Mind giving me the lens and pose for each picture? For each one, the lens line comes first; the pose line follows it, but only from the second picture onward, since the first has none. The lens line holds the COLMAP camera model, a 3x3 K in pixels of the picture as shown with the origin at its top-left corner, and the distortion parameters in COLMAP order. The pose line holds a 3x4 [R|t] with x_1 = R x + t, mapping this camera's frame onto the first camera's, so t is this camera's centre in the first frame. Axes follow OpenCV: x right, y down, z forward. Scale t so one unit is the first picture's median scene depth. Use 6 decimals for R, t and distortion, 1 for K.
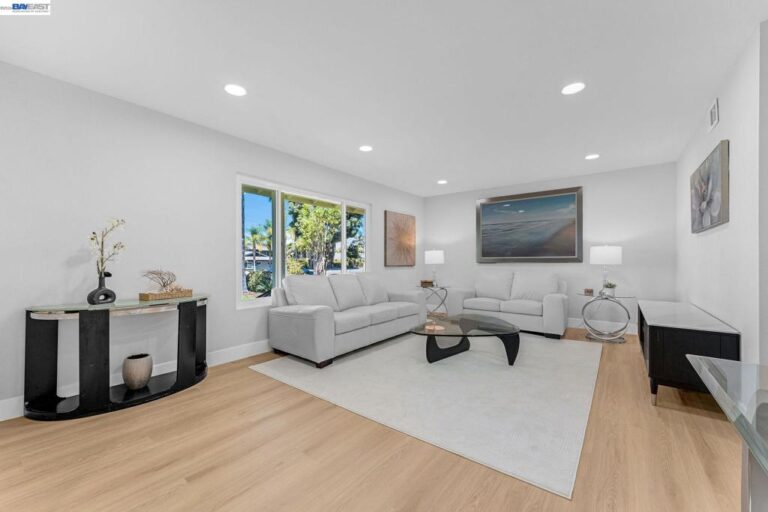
lens RADIAL K [[315.8, 0, 379.8], [0, 315.8, 259.8], [0, 0, 1]] dist [0.001744, 0.000482]
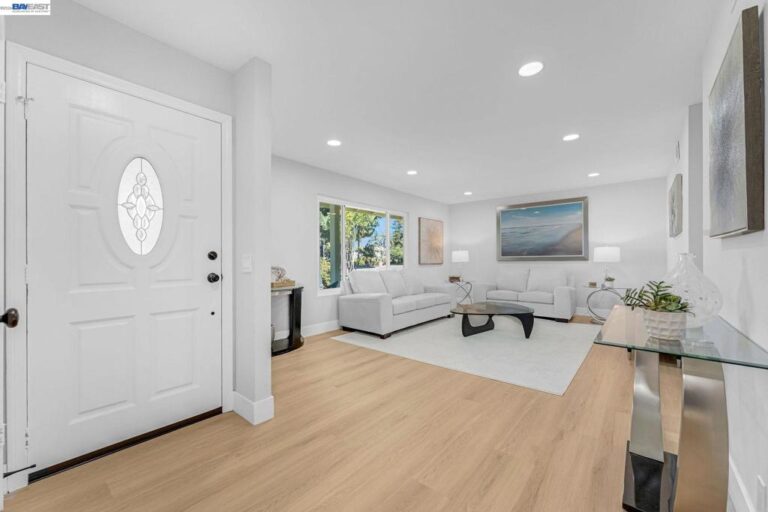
lens RADIAL K [[315.8, 0, 379.8], [0, 315.8, 259.8], [0, 0, 1]] dist [0.001744, 0.000482]
pose [[0.999093, -0.003563, -0.042433, -0.093915], [0.003702, 0.999988, 0.003193, -0.000421], [0.042421, -0.003347, 0.999094, -0.225961]]
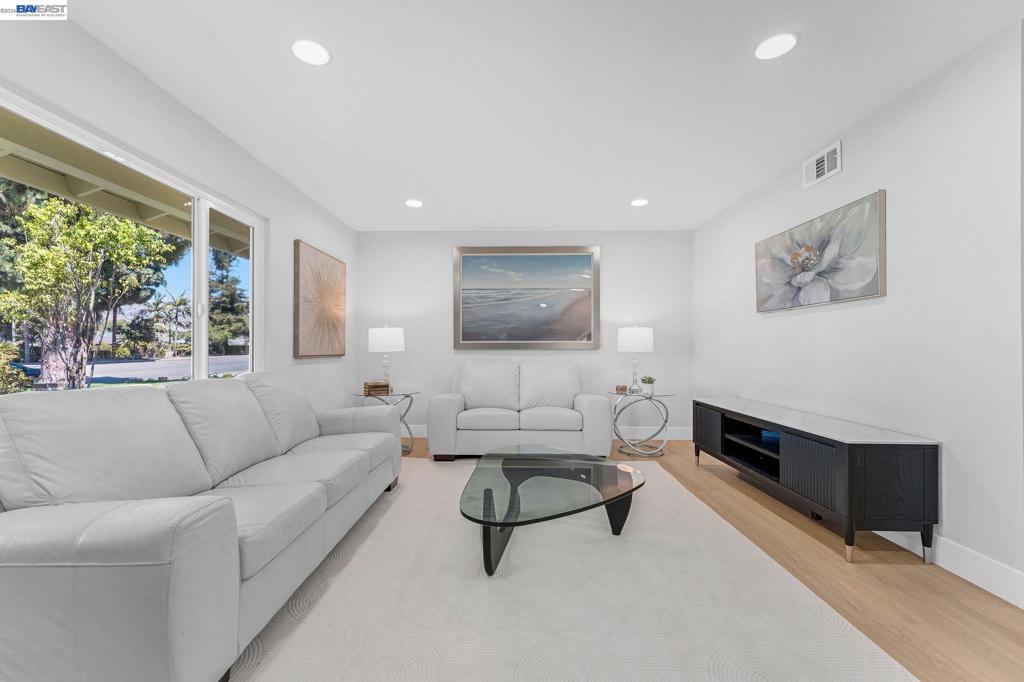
lens RADIAL K [[421.1, 0, 506.4], [0, 421.1, 346.0], [0, 0, 1]] dist [0.001744, 0.000482]
pose [[0.804404, 0.004853, 0.594063, -0.119912], [-0.005049, 0.999986, -0.001333, 0.003521], [-0.594062, -0.001927, 0.804417, 0.346364]]
